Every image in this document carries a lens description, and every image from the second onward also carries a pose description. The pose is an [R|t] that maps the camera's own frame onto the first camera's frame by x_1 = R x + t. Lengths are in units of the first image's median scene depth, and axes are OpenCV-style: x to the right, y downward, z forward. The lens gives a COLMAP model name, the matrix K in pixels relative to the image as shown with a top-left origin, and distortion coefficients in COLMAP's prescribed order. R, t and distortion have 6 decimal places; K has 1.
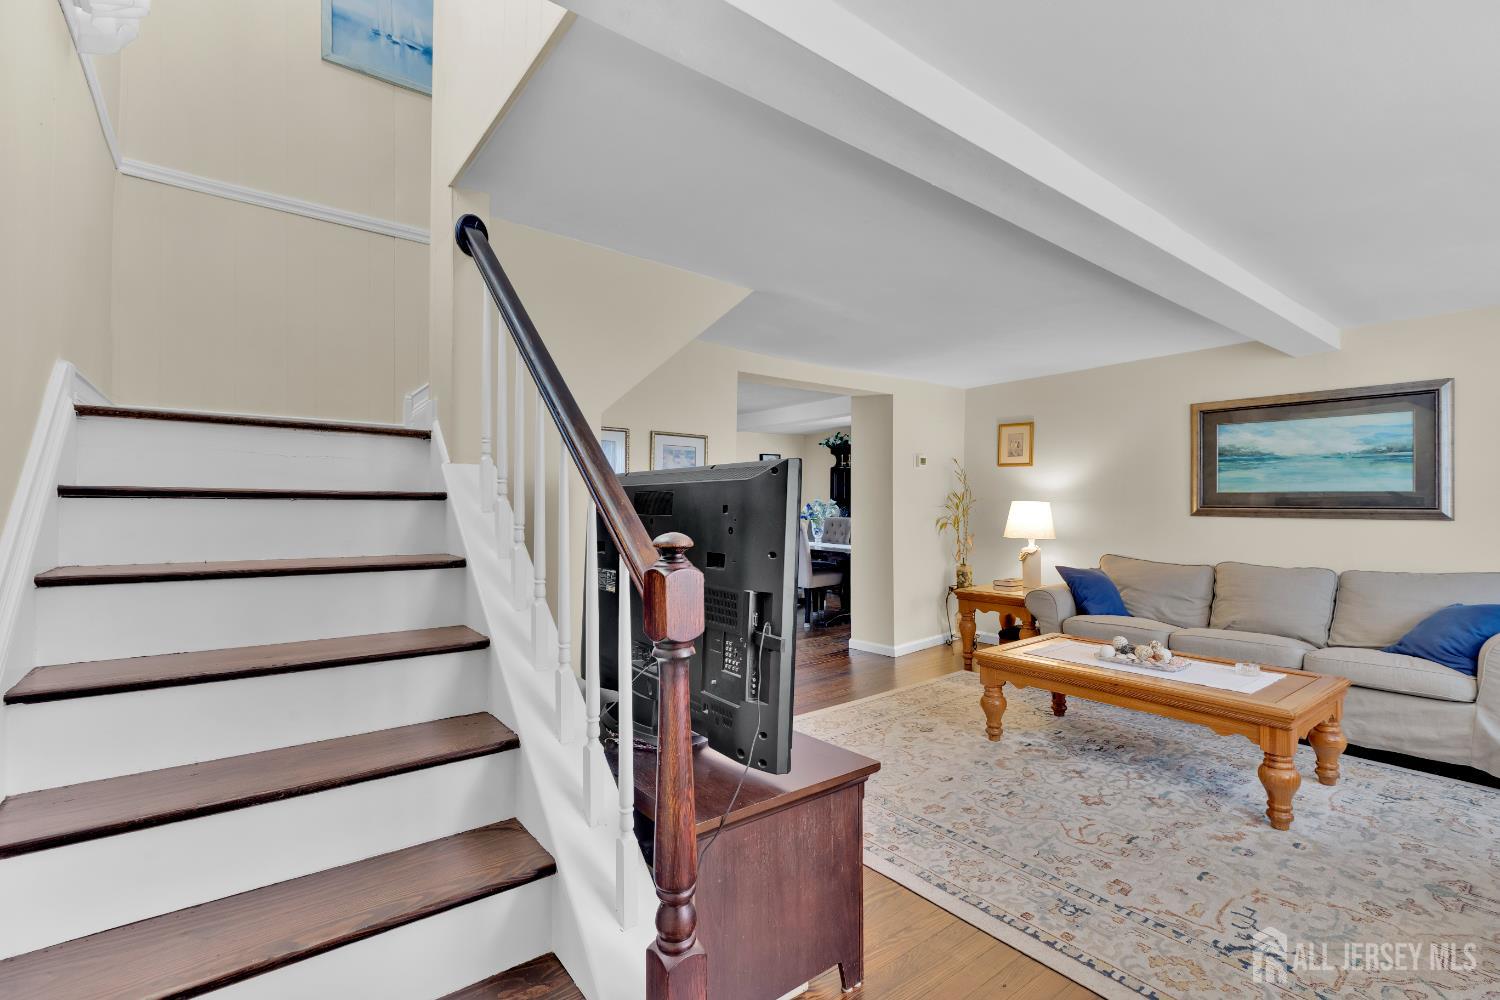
lens RADIAL K [[676.6, 0, 758.7], [0, 676.6, 498.0], [0, 0, 1]] dist [-0.000077, 0.000197]
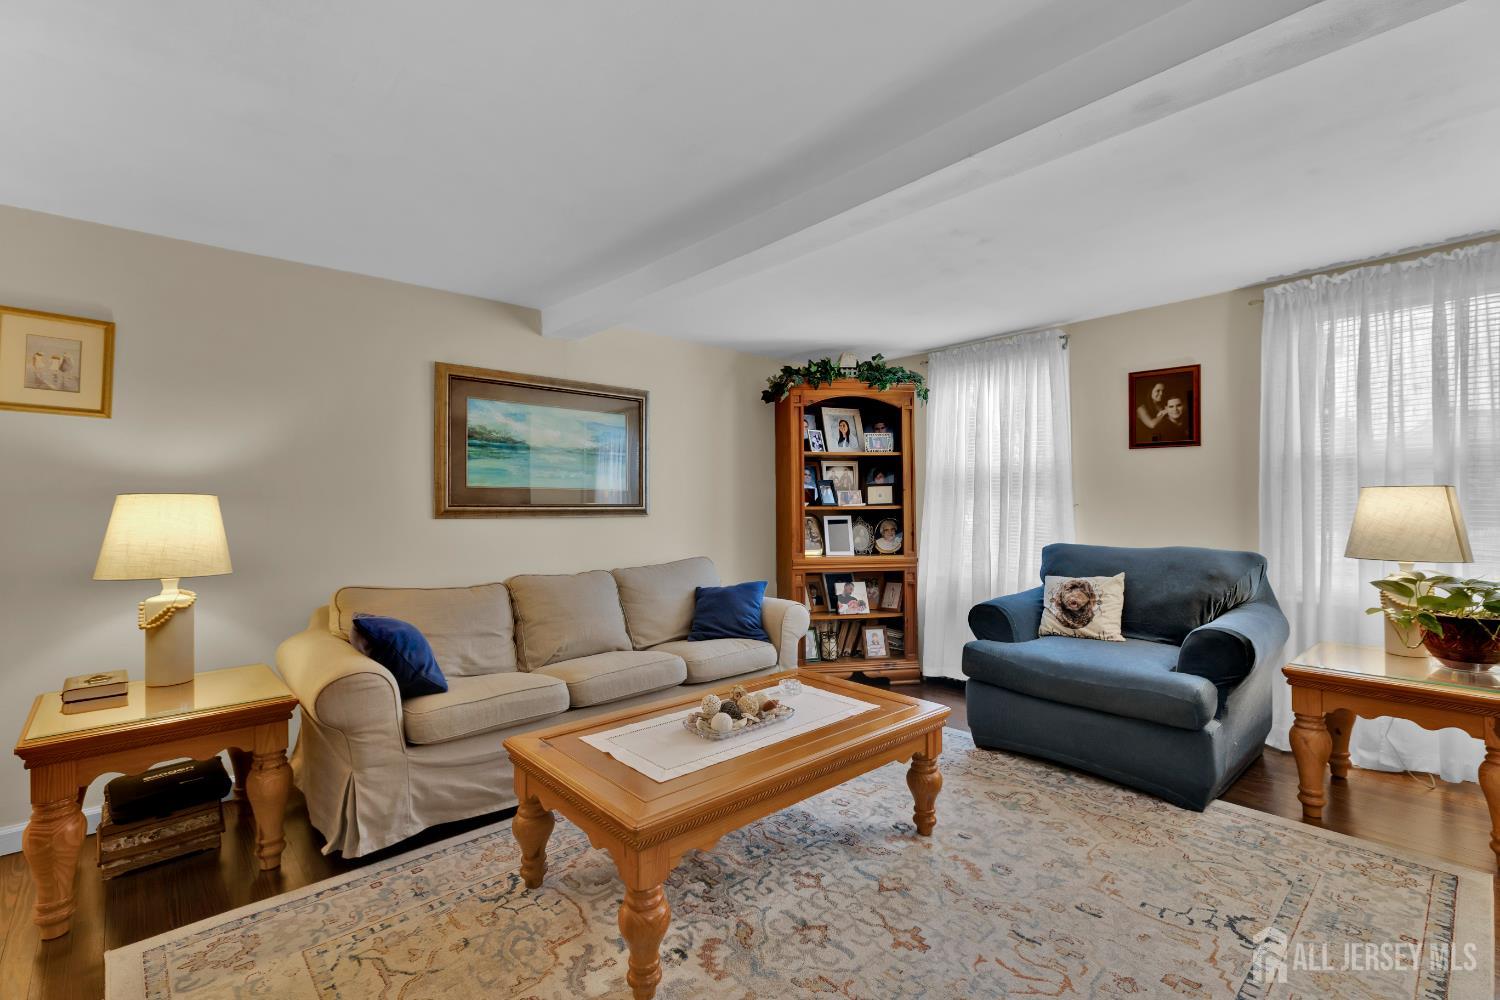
lens RADIAL K [[676.6, 0, 746.2], [0, 676.6, 502.4], [0, 0, 1]] dist [-0.000077, 0.000197]
pose [[-0.073643, 0.005066, 0.997272, -0.117742], [-0.006460, 0.999964, -0.005556, 0.013958], [-0.997264, -0.006852, -0.073607, 0.870873]]
